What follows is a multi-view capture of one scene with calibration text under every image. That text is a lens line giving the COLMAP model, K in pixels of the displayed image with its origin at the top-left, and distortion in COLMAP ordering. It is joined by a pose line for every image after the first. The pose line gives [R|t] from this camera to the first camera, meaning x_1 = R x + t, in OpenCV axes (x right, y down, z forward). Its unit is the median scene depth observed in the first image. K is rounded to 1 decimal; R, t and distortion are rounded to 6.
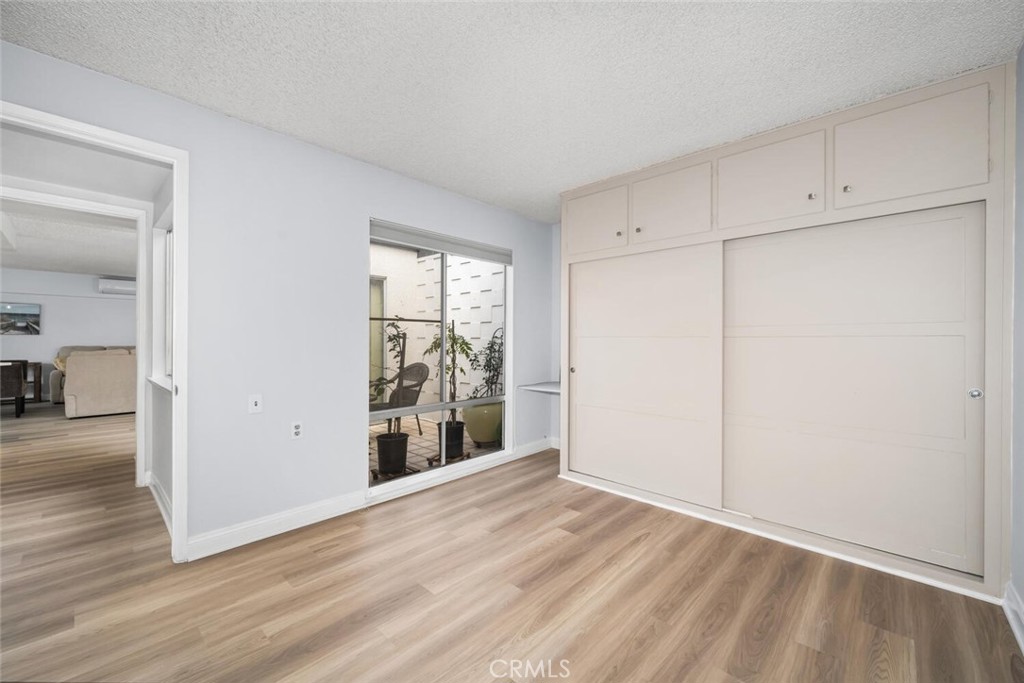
lens RADIAL K [[408.6, 0, 515.5], [0, 408.6, 341.4], [0, 0, 1]] dist [-0.000693, -0.000795]
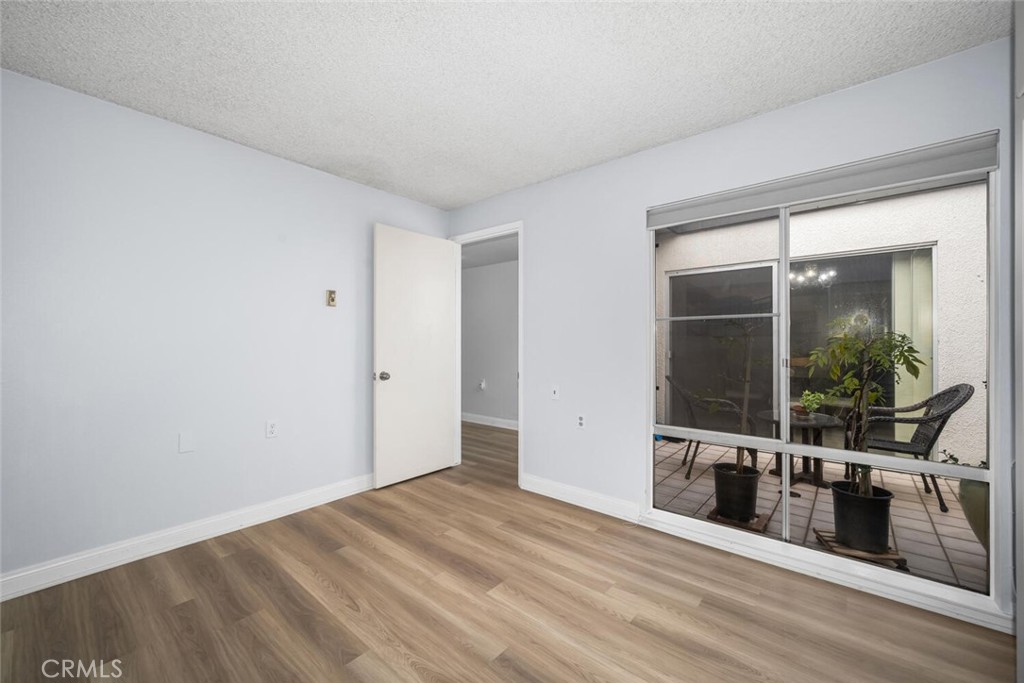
lens RADIAL K [[408.6, 0, 510.6], [0, 408.6, 341.7], [0, 0, 1]] dist [-0.000693, -0.000795]
pose [[0.042007, -0.004194, -0.999109, 0.767951], [-0.003028, 0.999986, -0.004325, -0.001919], [0.999113, 0.003207, 0.041993, 0.946468]]
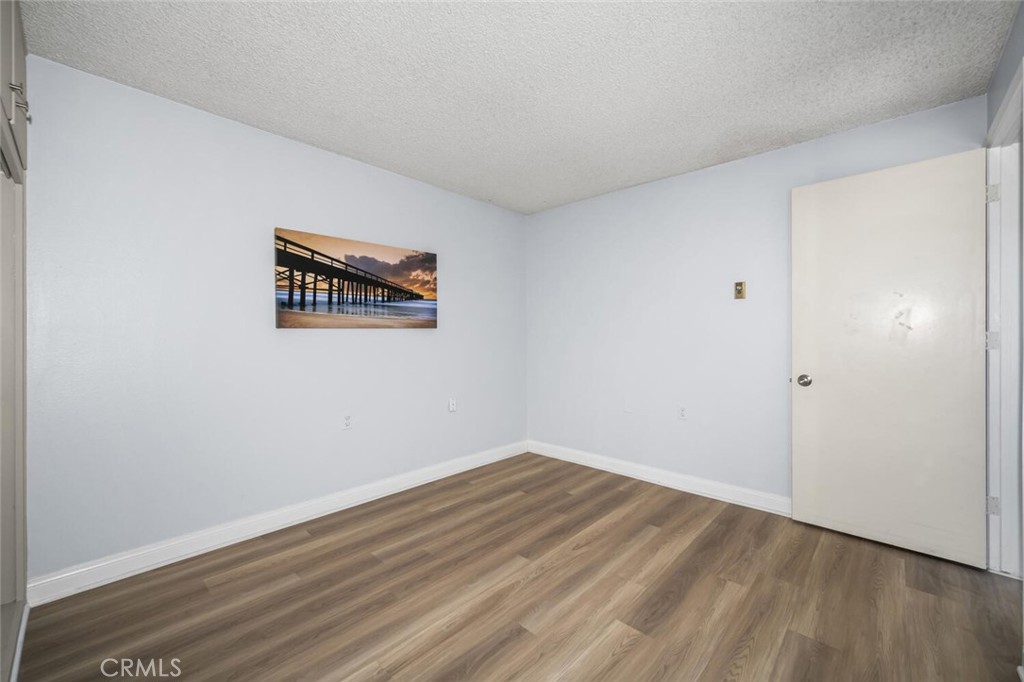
lens RADIAL K [[408.6, 0, 508.8], [0, 408.6, 336.5], [0, 0, 1]] dist [-0.000693, -0.000795]
pose [[-0.999923, -0.002468, 0.012177, 0.029479], [-0.002410, 0.999986, 0.004776, -0.010579], [-0.012189, 0.004746, -0.999914, 1.774423]]
